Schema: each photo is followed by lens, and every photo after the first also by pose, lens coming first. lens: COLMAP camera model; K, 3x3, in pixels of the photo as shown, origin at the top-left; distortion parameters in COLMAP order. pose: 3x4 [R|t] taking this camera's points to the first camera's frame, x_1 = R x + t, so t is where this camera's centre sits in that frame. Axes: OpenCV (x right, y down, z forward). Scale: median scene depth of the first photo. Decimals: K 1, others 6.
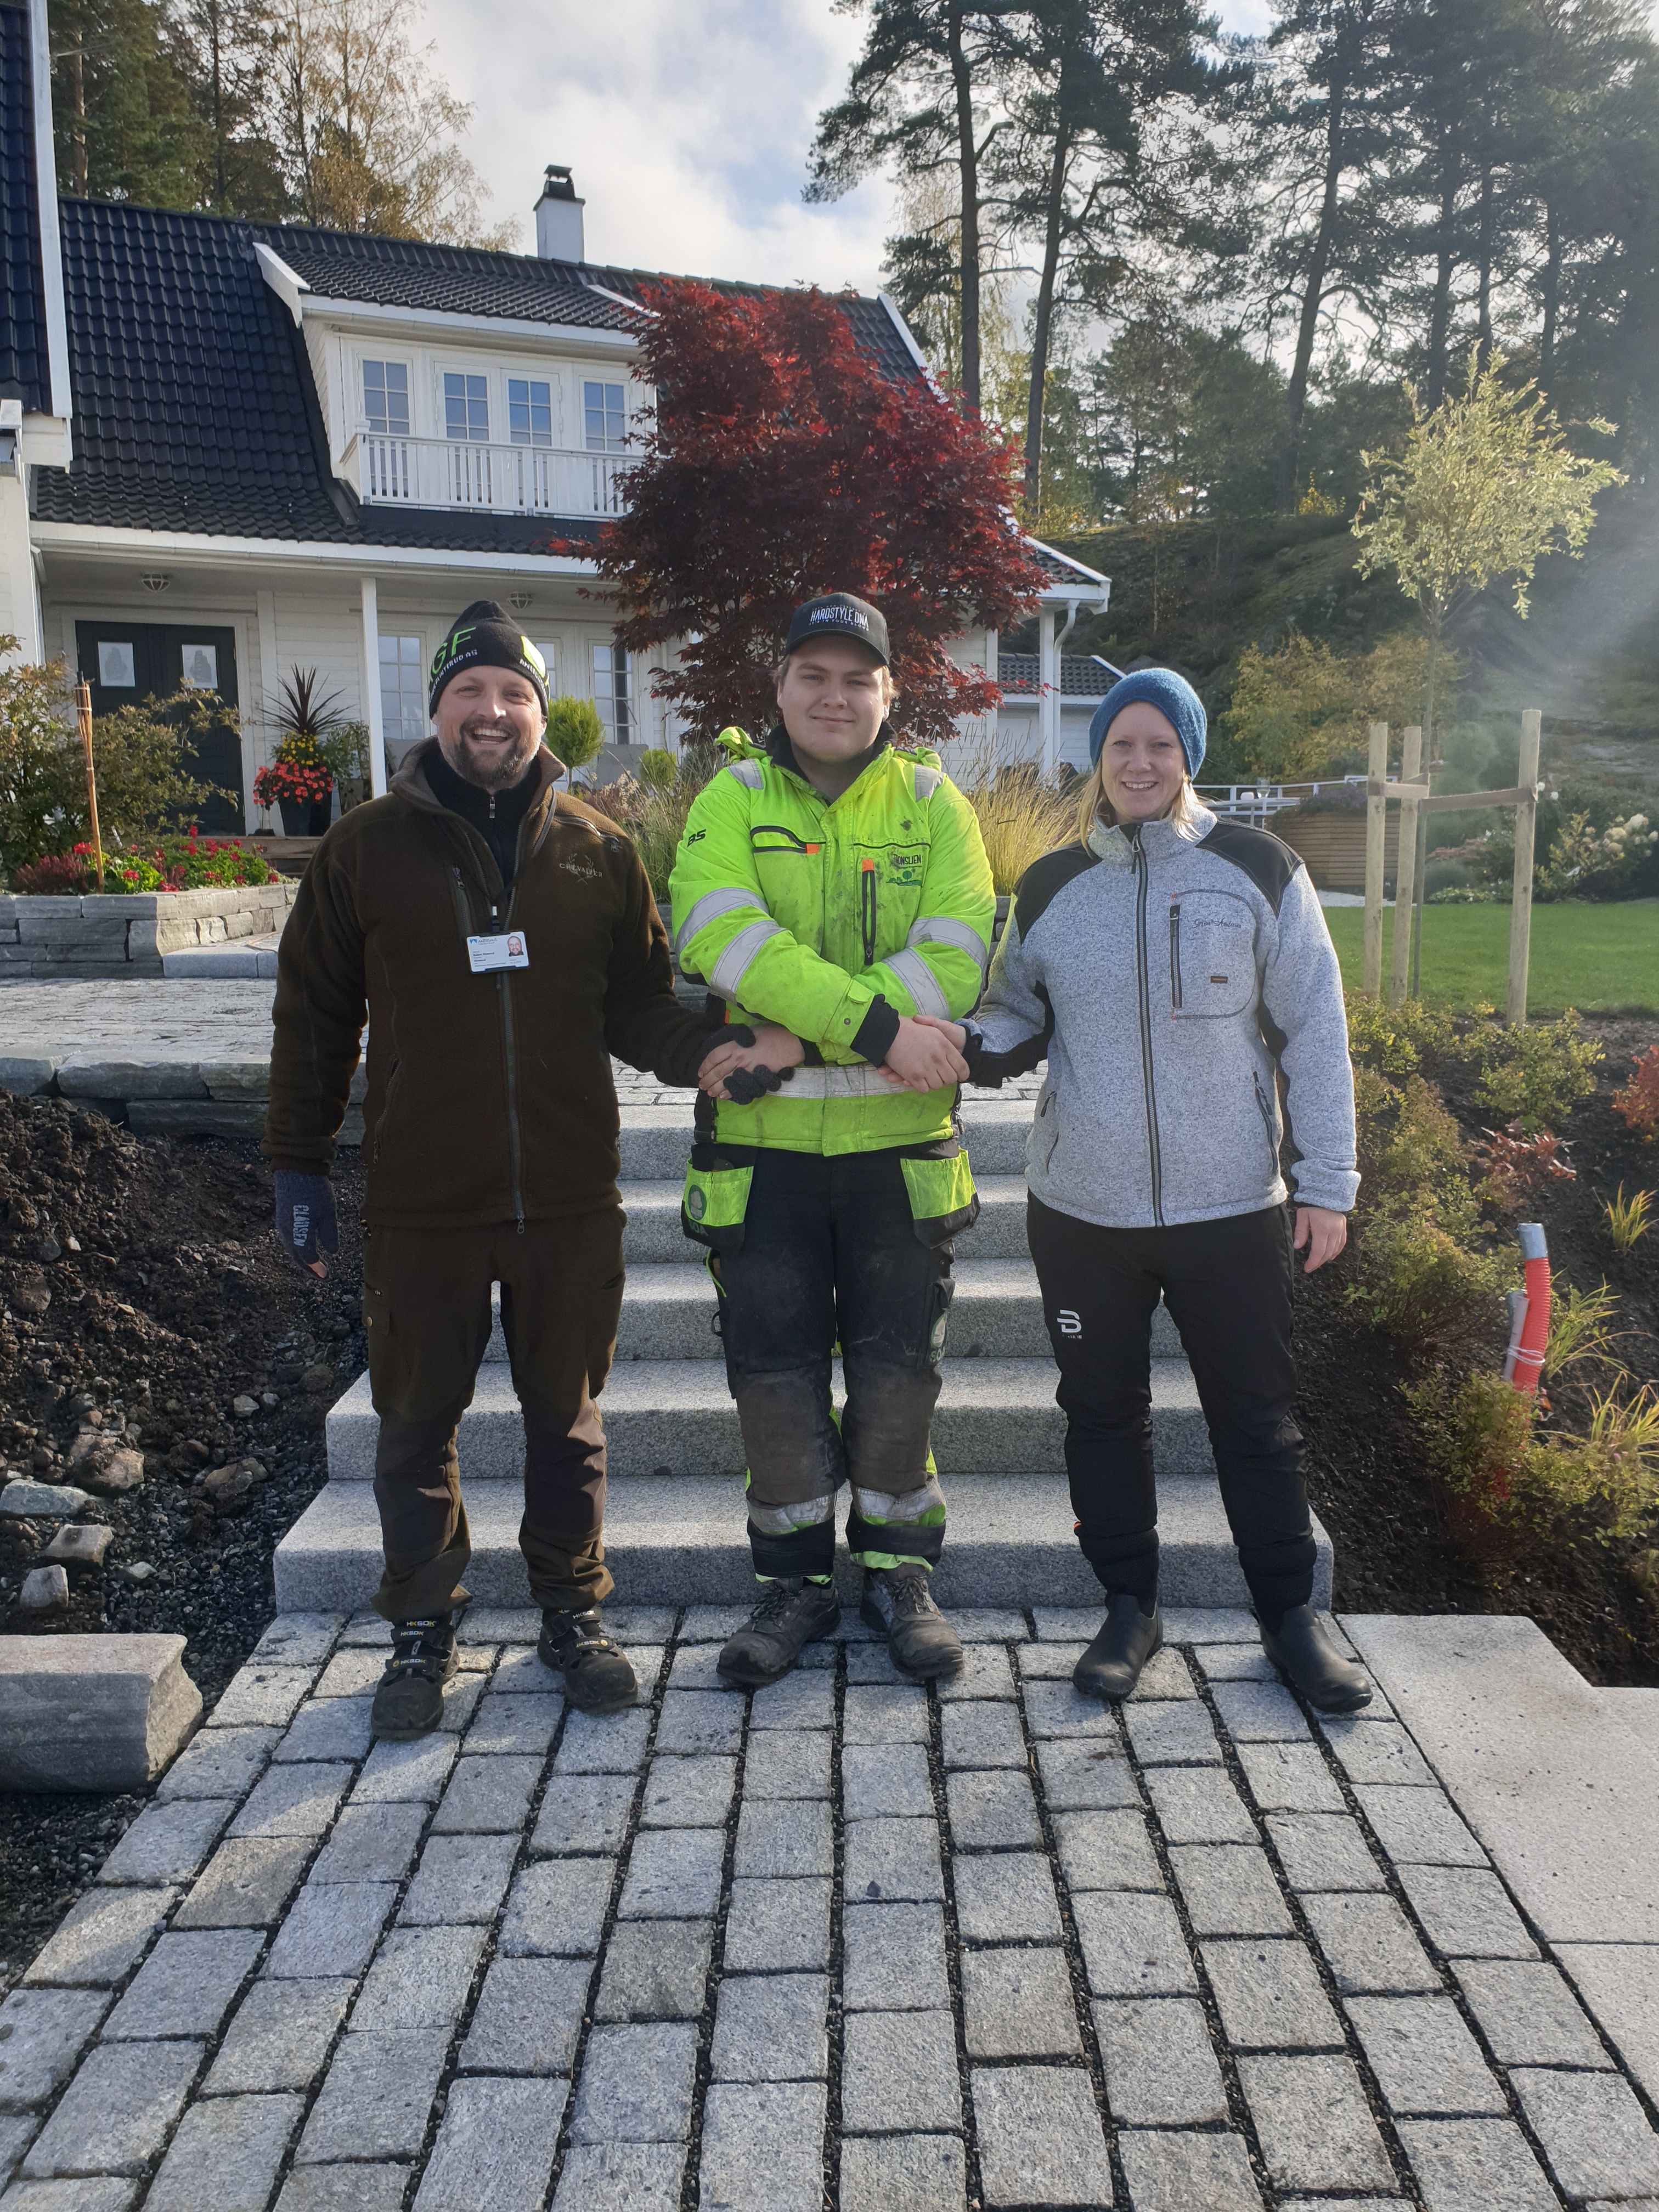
lens RADIAL K [[1722.4, 0, 863.8], [0, 1722.4, 1112.0], [0, 0, 1]] dist [0.024828, 0.005932]
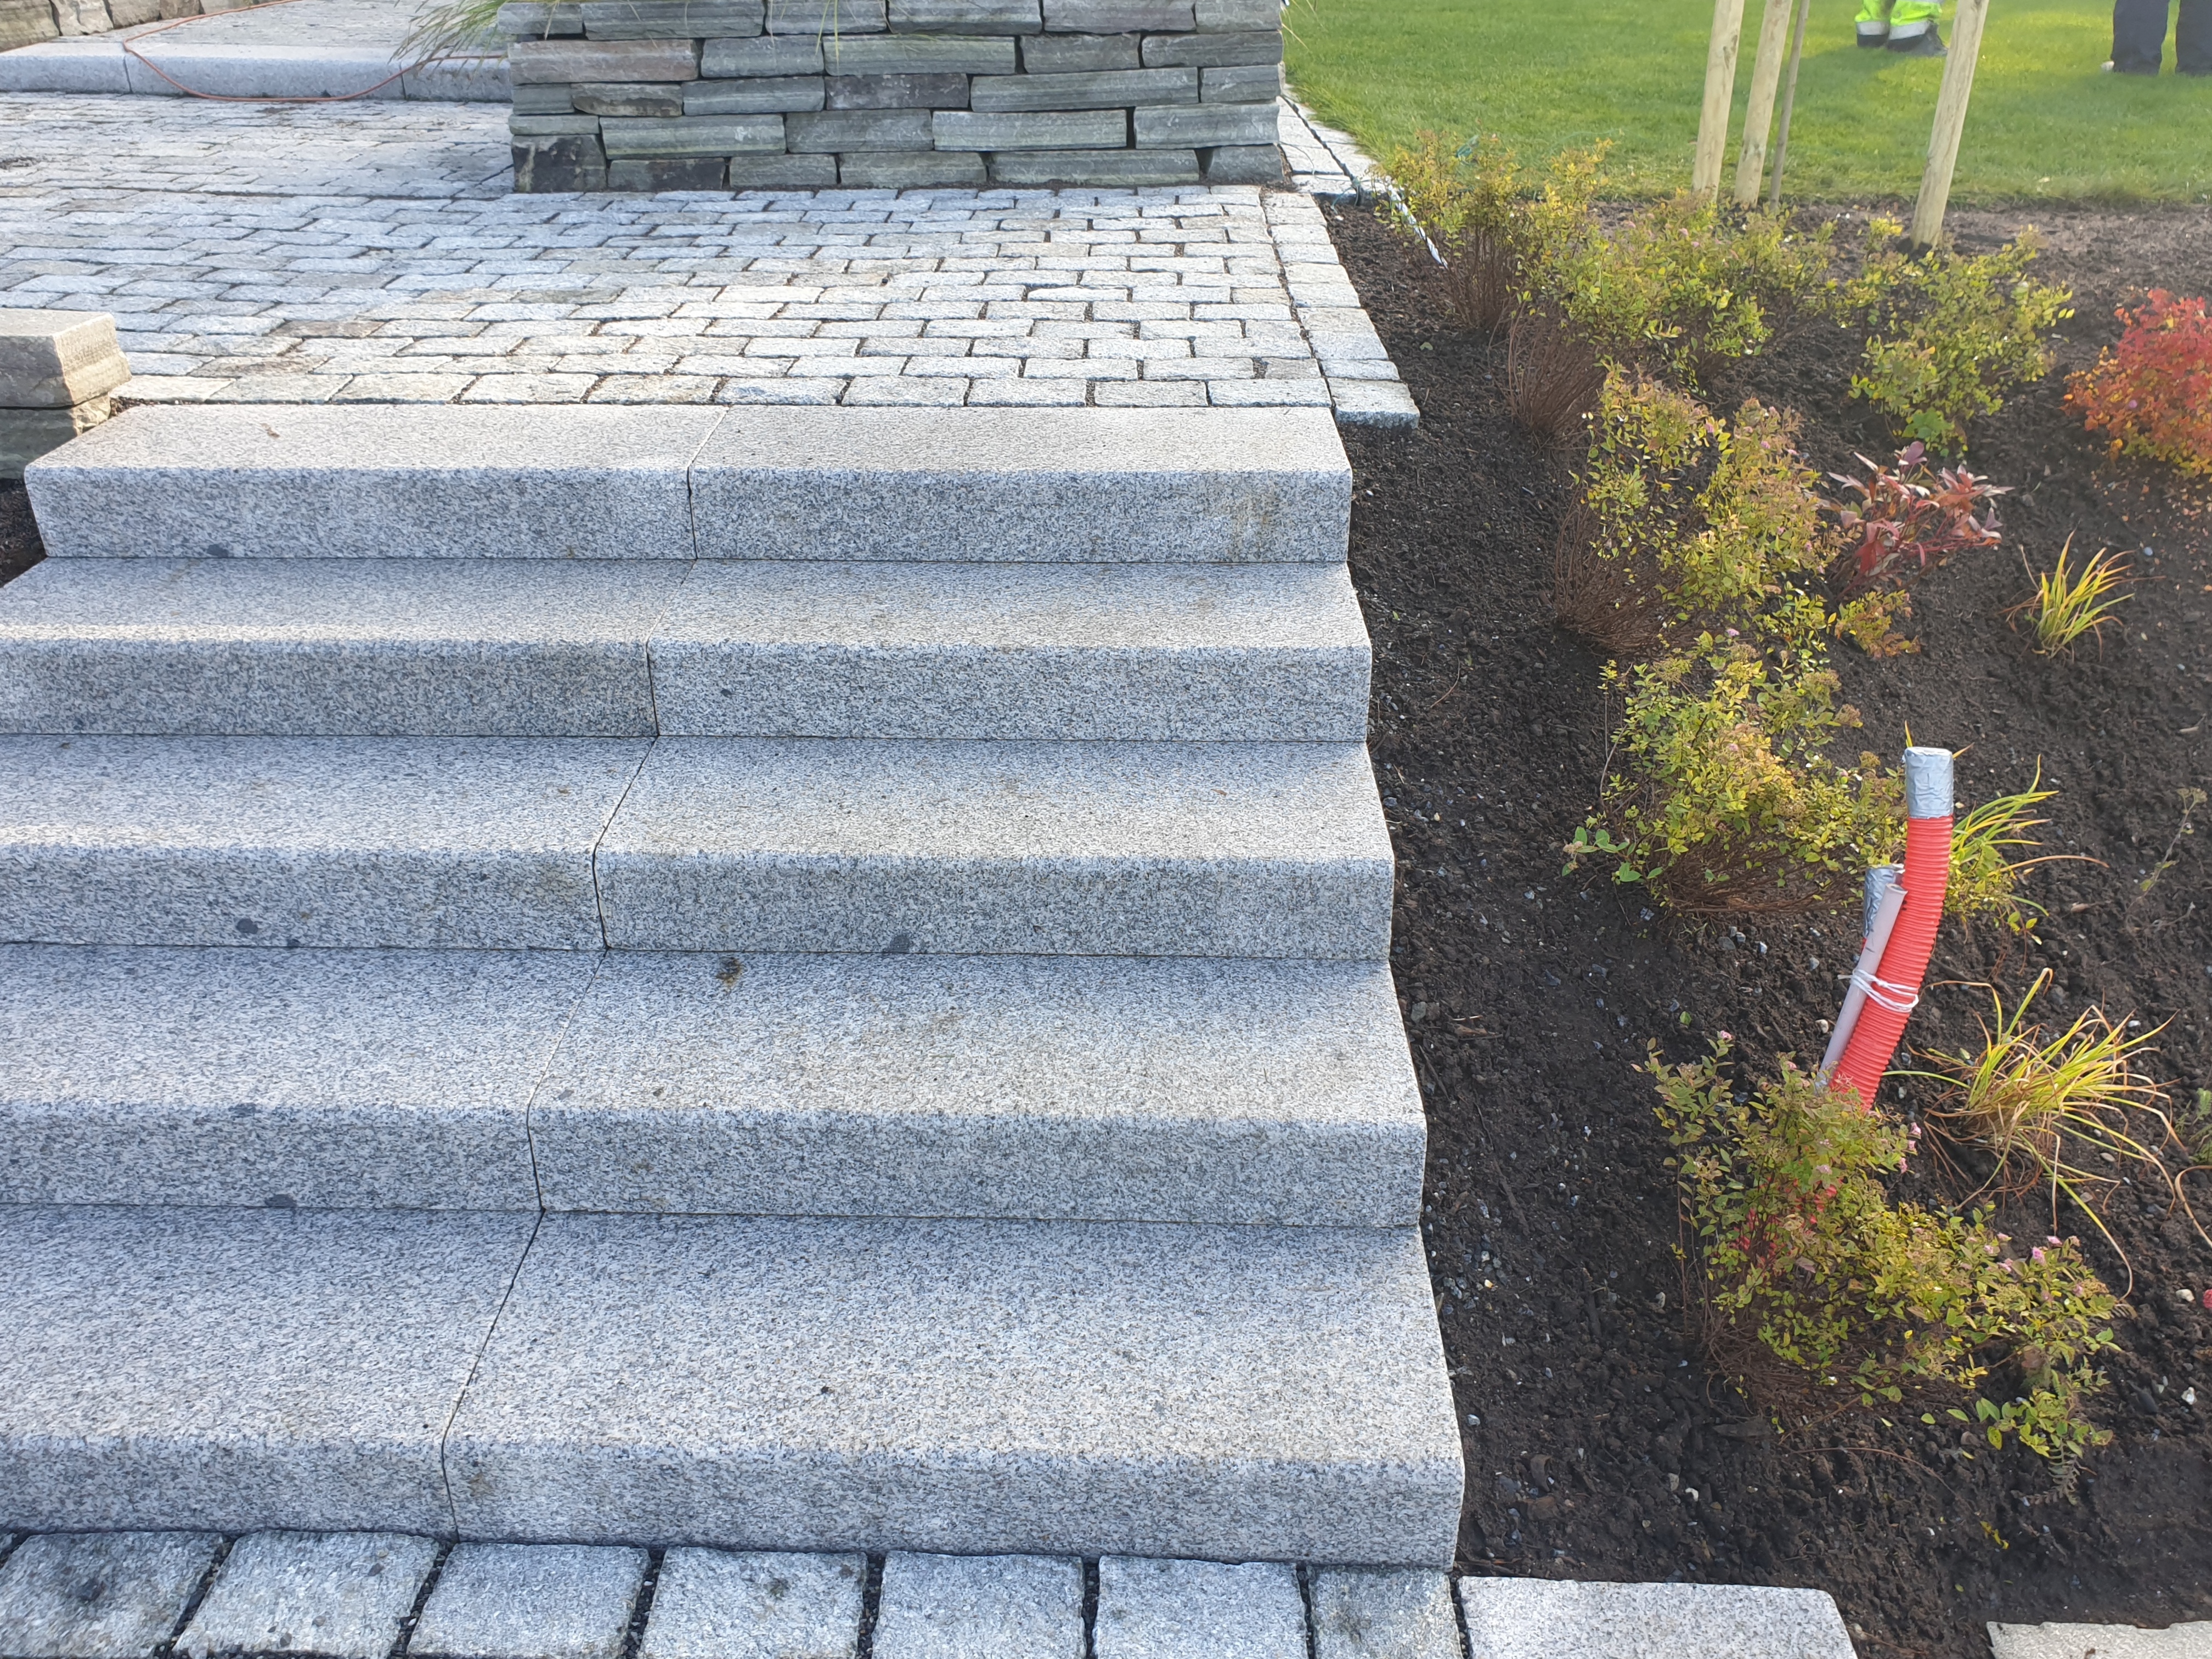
lens RADIAL K [[1869.0, 0, 1106.0], [0, 1869.0, 829.5], [0, 0, 1]] dist [0.048291, -0.004370]
pose [[0.999736, 0.020158, -0.011013, 0.105290], [-0.015848, 0.952363, 0.304556, -0.064258], [0.016628, -0.304301, 0.952431, 0.327514]]
